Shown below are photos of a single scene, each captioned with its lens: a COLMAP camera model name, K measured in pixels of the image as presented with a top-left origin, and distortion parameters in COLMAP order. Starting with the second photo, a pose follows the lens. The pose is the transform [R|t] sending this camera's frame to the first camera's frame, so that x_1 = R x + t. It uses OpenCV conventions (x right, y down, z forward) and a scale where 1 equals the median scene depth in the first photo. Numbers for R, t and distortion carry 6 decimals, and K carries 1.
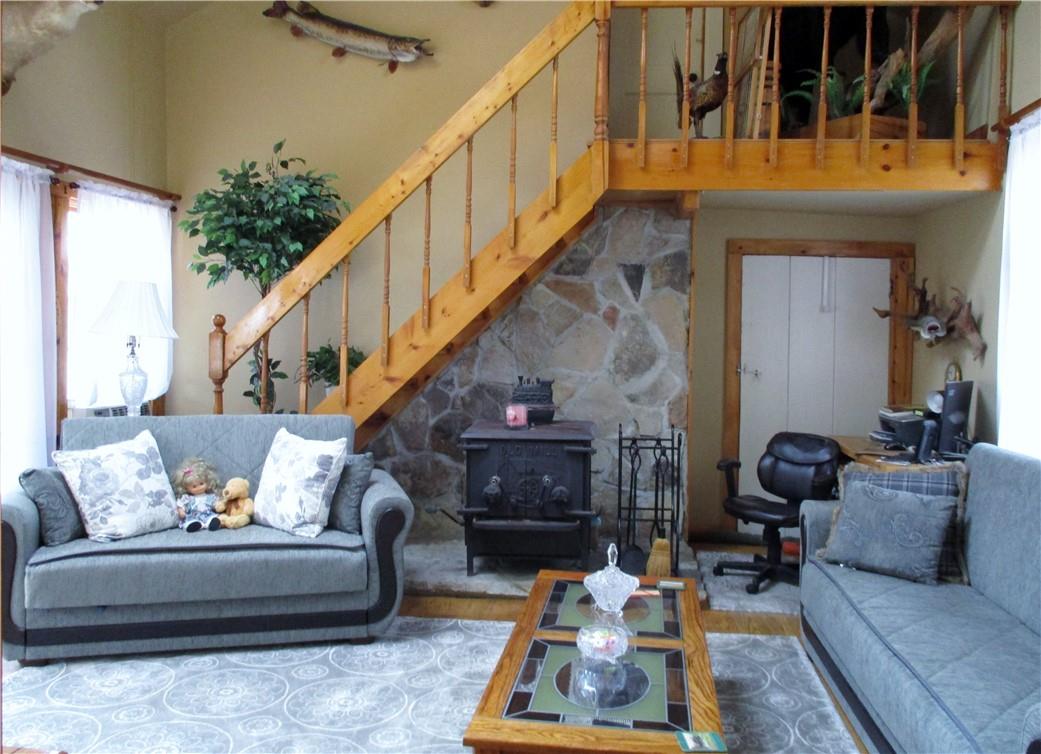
lens RADIAL K [[909.0, 0, 520.7], [0, 909.0, 378.5], [0, 0, 1]] dist [-0.035805, 0.012454]
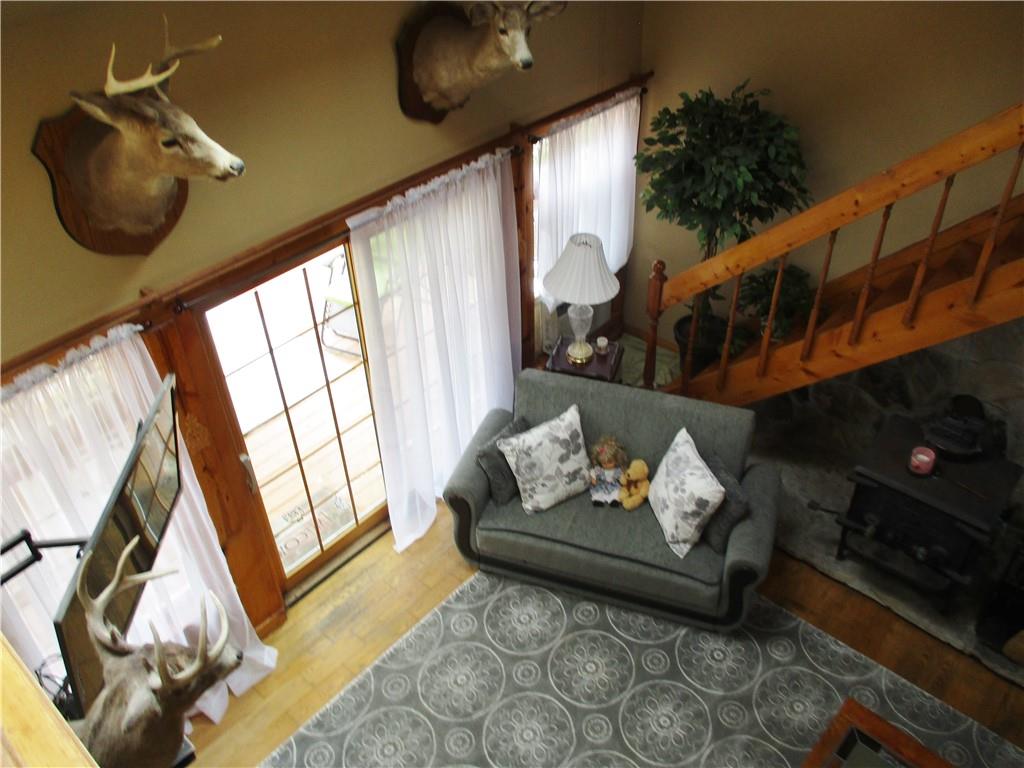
lens RADIAL K [[858.5, 0, 511.2], [0, 858.5, 383.1], [0, 0, 1]] dist [-0.028542, 0.002894]
pose [[0.817261, 0.324785, -0.476024, 0.051522], [0.020553, 0.809094, 0.587320, -0.671822], [0.575901, -0.489778, 0.654565, 0.235692]]
